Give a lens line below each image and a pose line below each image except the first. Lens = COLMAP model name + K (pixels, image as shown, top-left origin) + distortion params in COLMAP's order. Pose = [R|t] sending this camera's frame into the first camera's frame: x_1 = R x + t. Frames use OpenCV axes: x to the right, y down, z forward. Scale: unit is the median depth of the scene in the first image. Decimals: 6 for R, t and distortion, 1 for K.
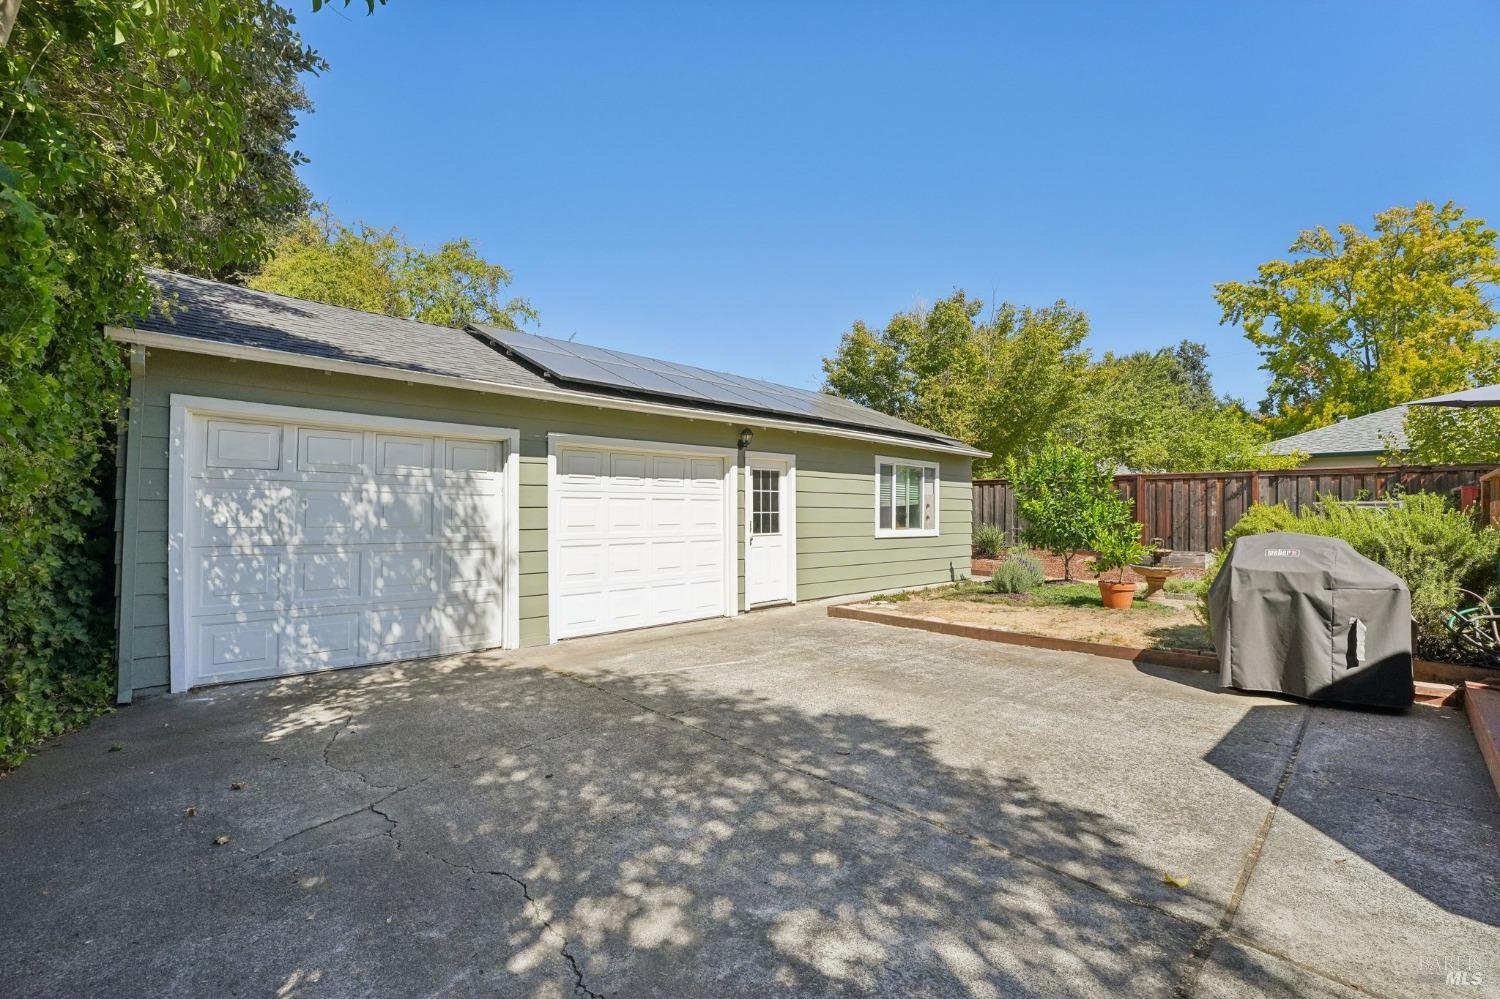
lens RADIAL K [[613.5, 0, 752.5], [0, 613.5, 506.0], [0, 0, 1]] dist [-0.022033, 0.000050]
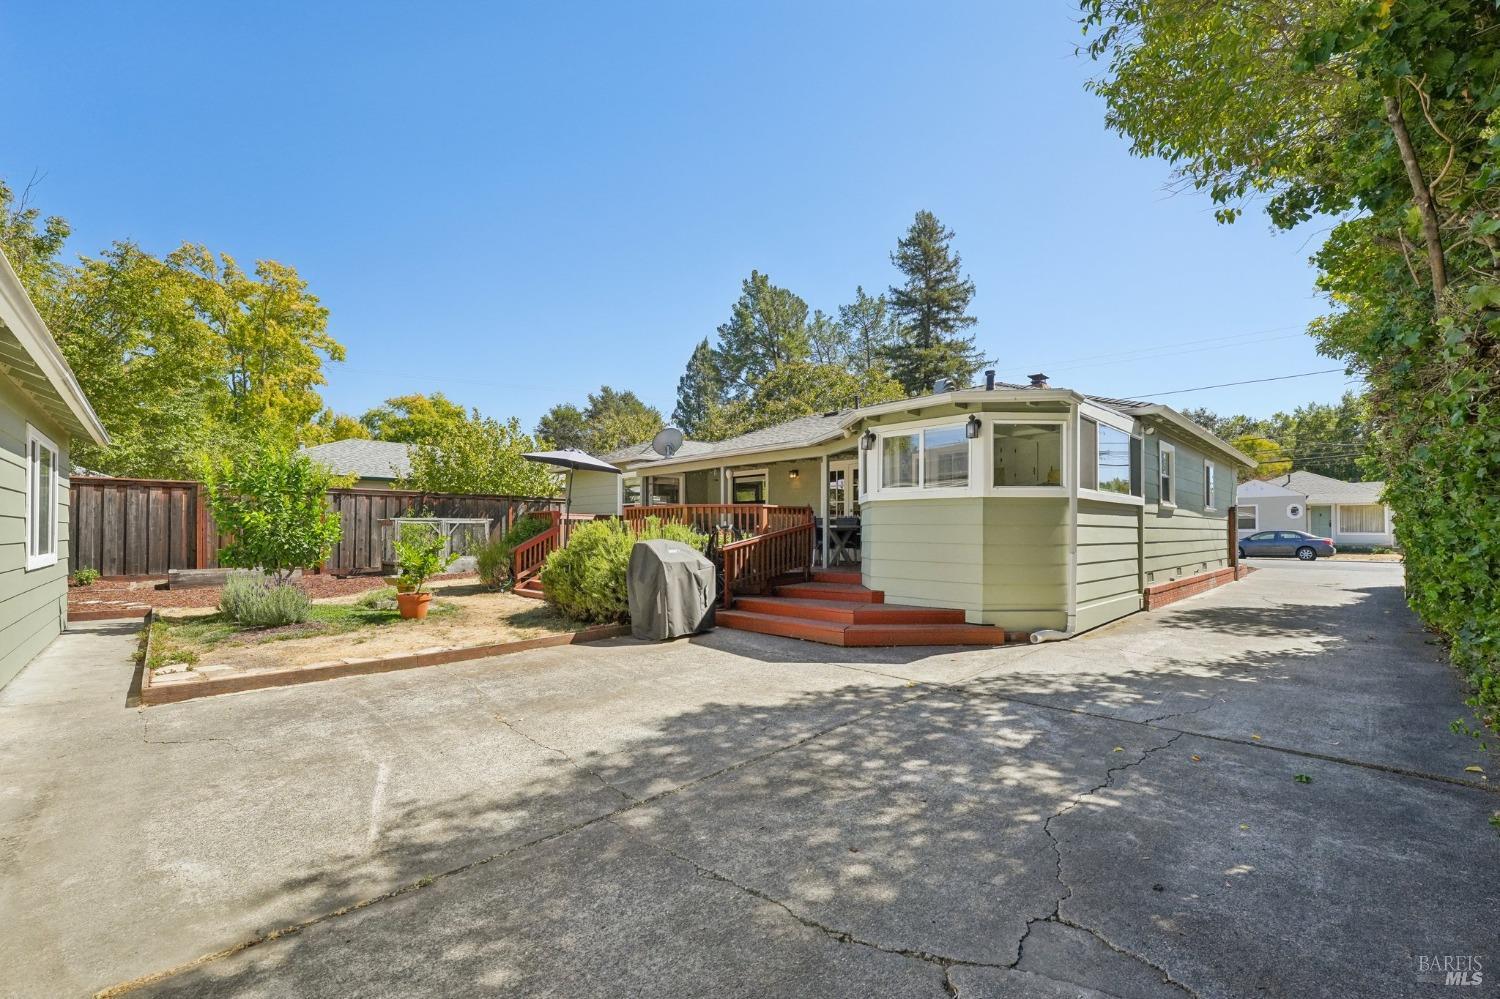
lens RADIAL K [[613.5, 0, 744.4], [0, 613.5, 528.1], [0, 0, 1]] dist [-0.022033, 0.000050]
pose [[-0.014209, -0.001647, 0.999898, -0.873101], [-0.012667, 0.999919, 0.001467, 0.010058], [-0.999819, -0.012644, -0.014228, 0.881545]]
